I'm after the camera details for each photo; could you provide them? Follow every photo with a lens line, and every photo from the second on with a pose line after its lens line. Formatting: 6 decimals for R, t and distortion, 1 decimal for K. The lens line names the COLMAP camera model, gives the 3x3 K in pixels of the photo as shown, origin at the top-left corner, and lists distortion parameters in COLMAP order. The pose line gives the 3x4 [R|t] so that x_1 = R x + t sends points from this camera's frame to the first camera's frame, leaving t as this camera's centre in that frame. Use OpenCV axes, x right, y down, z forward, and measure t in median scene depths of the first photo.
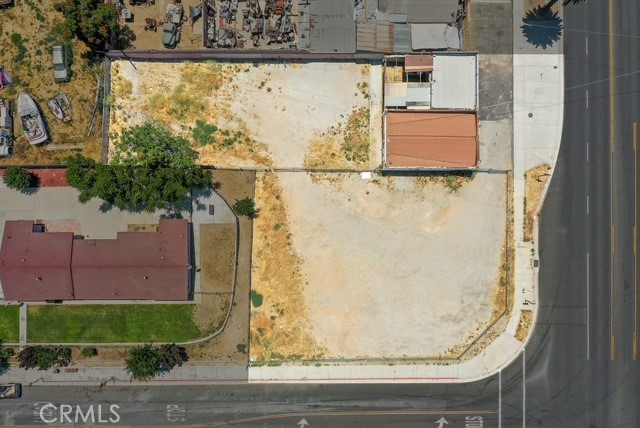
lens RADIAL K [[513.9, 0, 320.0], [0, 513.9, 214.0], [0, 0, 1]] dist [-0.009480, 0.003521]
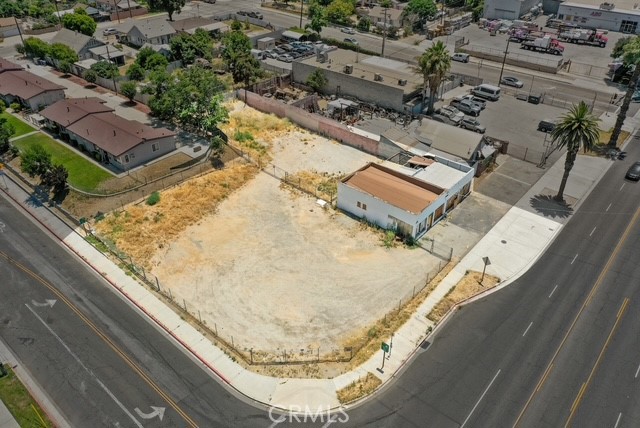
lens RADIAL K [[506.0, 0, 320.0], [0, 506.0, 214.0], [0, 0, 1]] dist [-0.009024, -0.007772]
pose [[0.761626, 0.365436, -0.535147, 0.624193], [-0.648015, 0.427544, -0.630304, 0.559781], [-0.001536, 0.826839, 0.562437, 0.460888]]
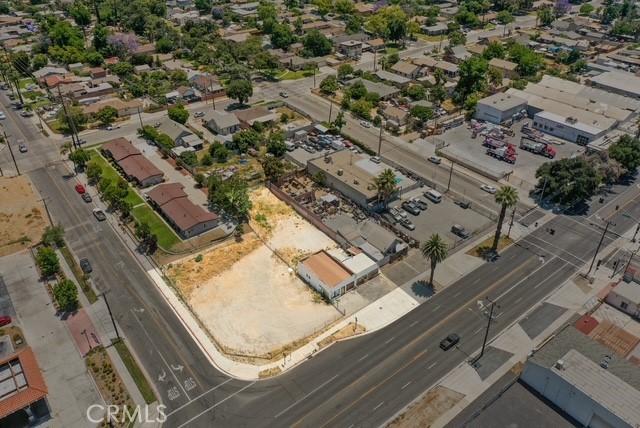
lens RADIAL K [[506.0, 0, 320.0], [0, 506.0, 214.0], [0, 0, 1]] dist [-0.009024, -0.007772]
pose [[0.621492, 0.438325, -0.649322, 1.195877], [-0.783419, 0.346361, -0.516031, 0.675287], [-0.001289, 0.829400, 0.558653, -0.130826]]
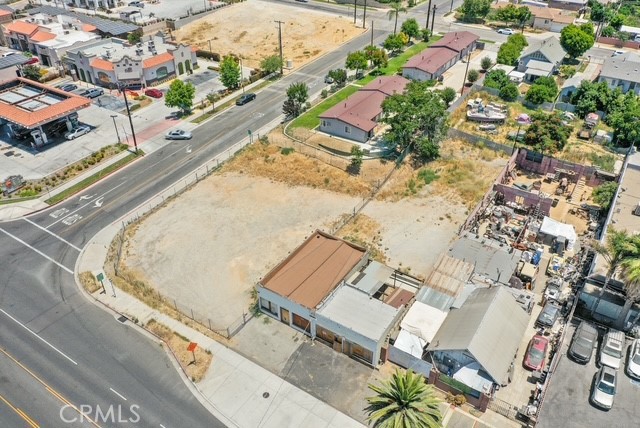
lens RADIAL K [[506.0, 0, 320.0], [0, 506.0, 214.0], [0, 0, 1]] dist [-0.009024, -0.007772]
pose [[-0.550701, 0.486732, -0.678101, 0.724287], [-0.834591, -0.307805, 0.456852, -0.499179], [0.013642, 0.817526, 0.575731, 0.394378]]
